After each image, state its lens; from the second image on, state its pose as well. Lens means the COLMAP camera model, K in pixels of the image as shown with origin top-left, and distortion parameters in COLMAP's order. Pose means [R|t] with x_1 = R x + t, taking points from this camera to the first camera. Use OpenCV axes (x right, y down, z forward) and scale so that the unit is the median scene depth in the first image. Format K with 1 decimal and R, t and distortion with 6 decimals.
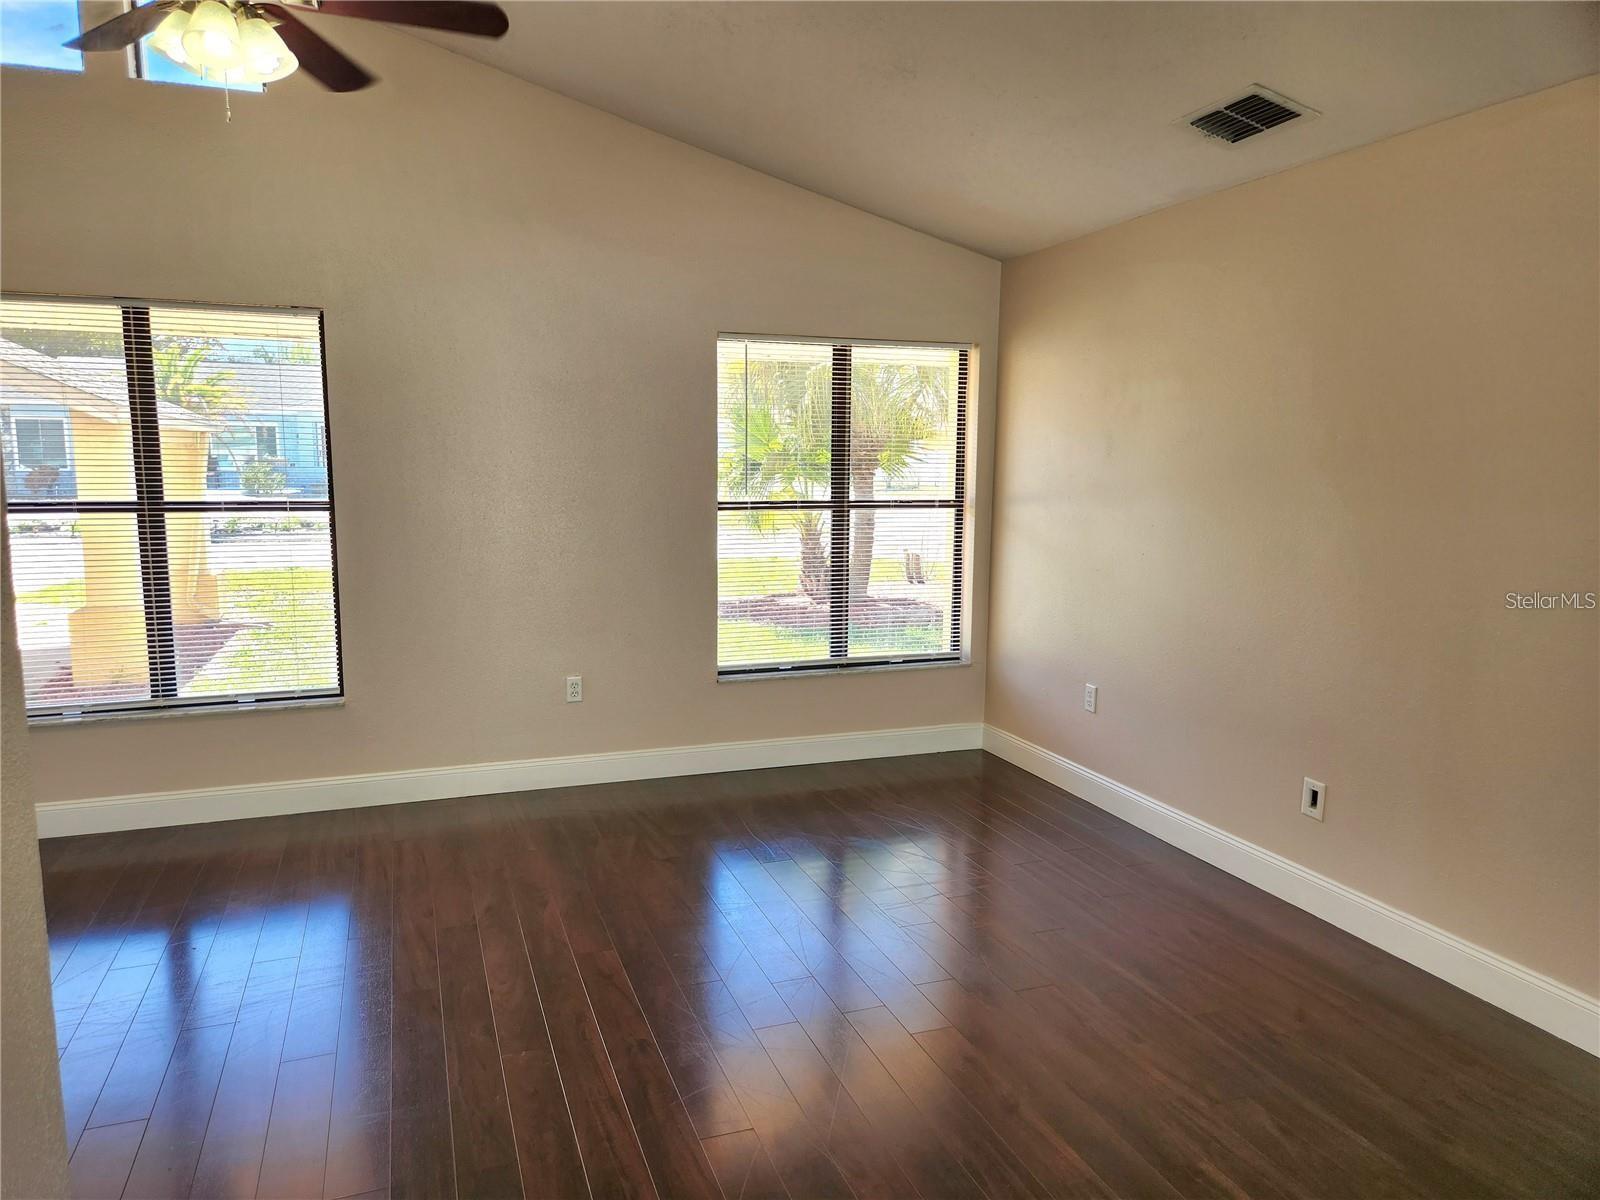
lens RADIAL K [[1032.9, 0, 789.5], [0, 1032.9, 599.0], [0, 0, 1]] dist [0.008554, 0.001184]
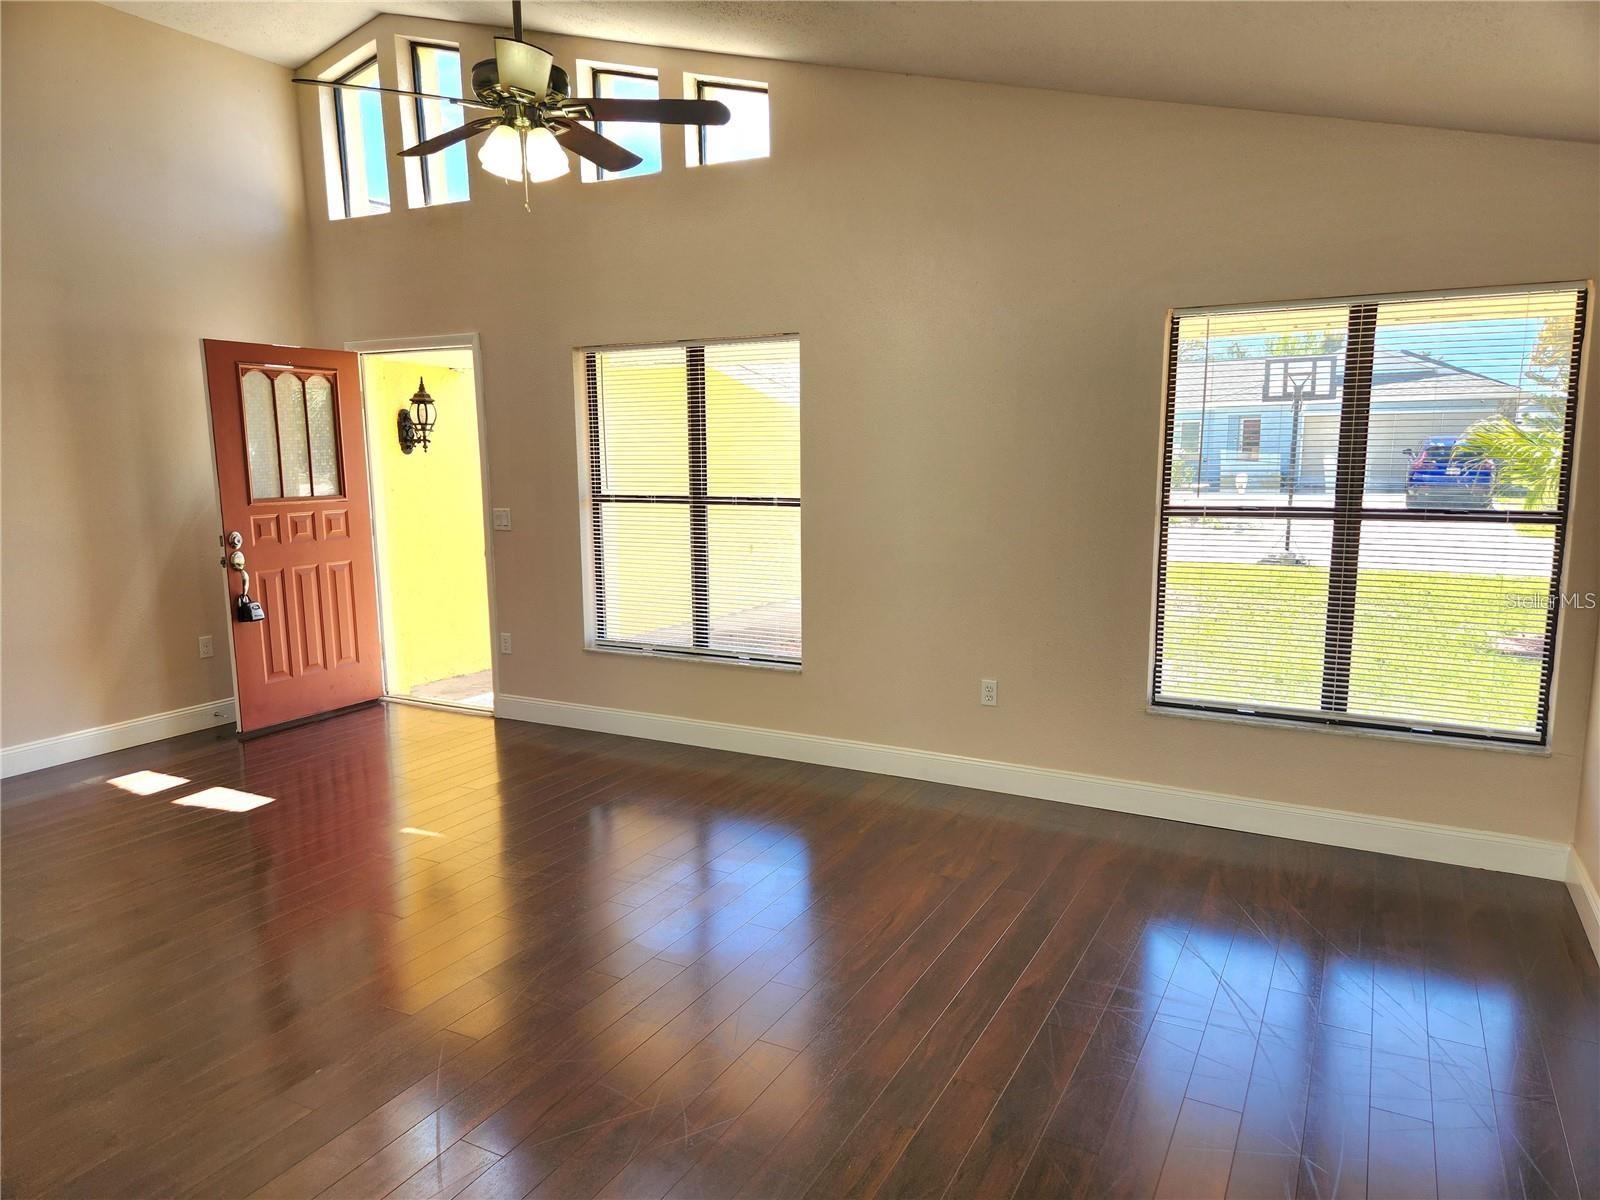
lens RADIAL K [[1069.7, 0, 798.4], [0, 1069.7, 609.9], [0, 0, 1]] dist [0.083563, -0.057149]
pose [[0.663131, 0.094017, -0.742575, 0.420180], [-0.093655, 0.994706, 0.042303, -0.017445], [0.742621, 0.041493, 0.668425, 0.171163]]
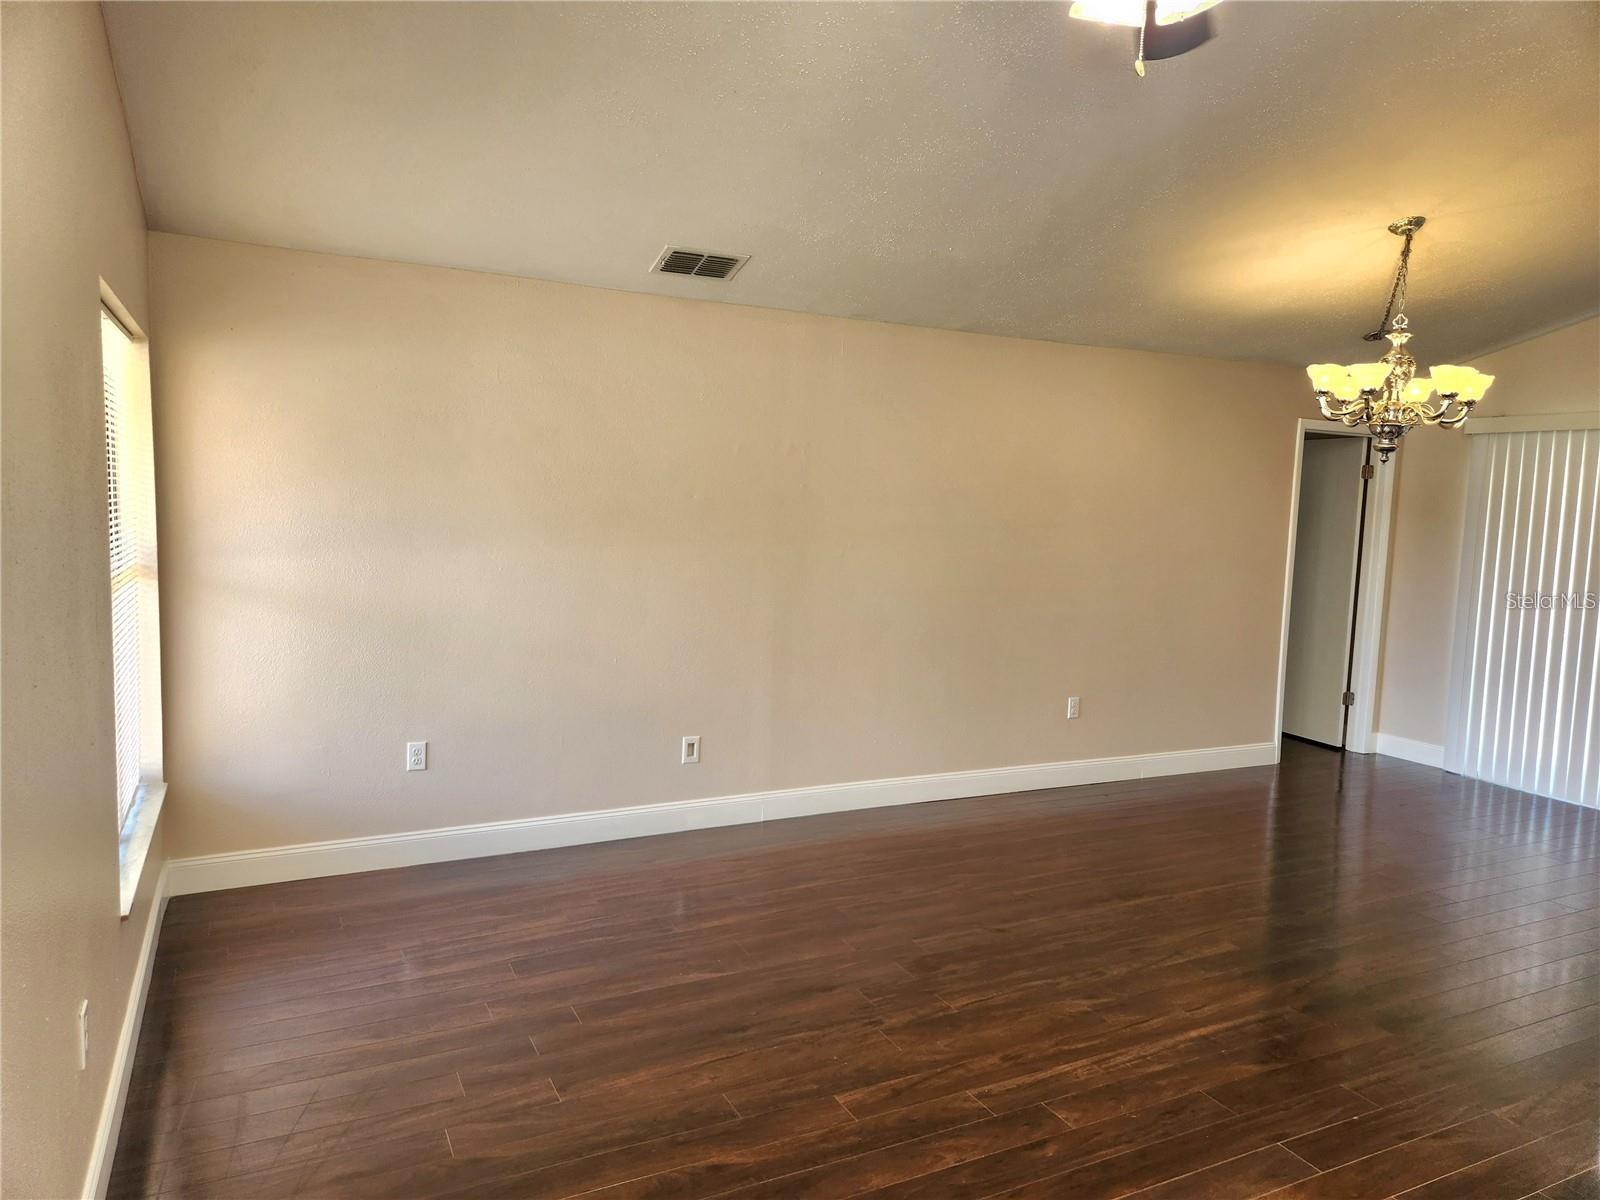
lens RADIAL K [[1069.7, 0, 821.6], [0, 1069.7, 612.1], [0, 0, 1]] dist [0.083563, -0.057149]
pose [[-0.114283, -0.111734, 0.987145, -1.098179], [0.109043, 0.986240, 0.124256, -0.177058], [-0.987446, 0.121841, -0.100527, 1.156225]]
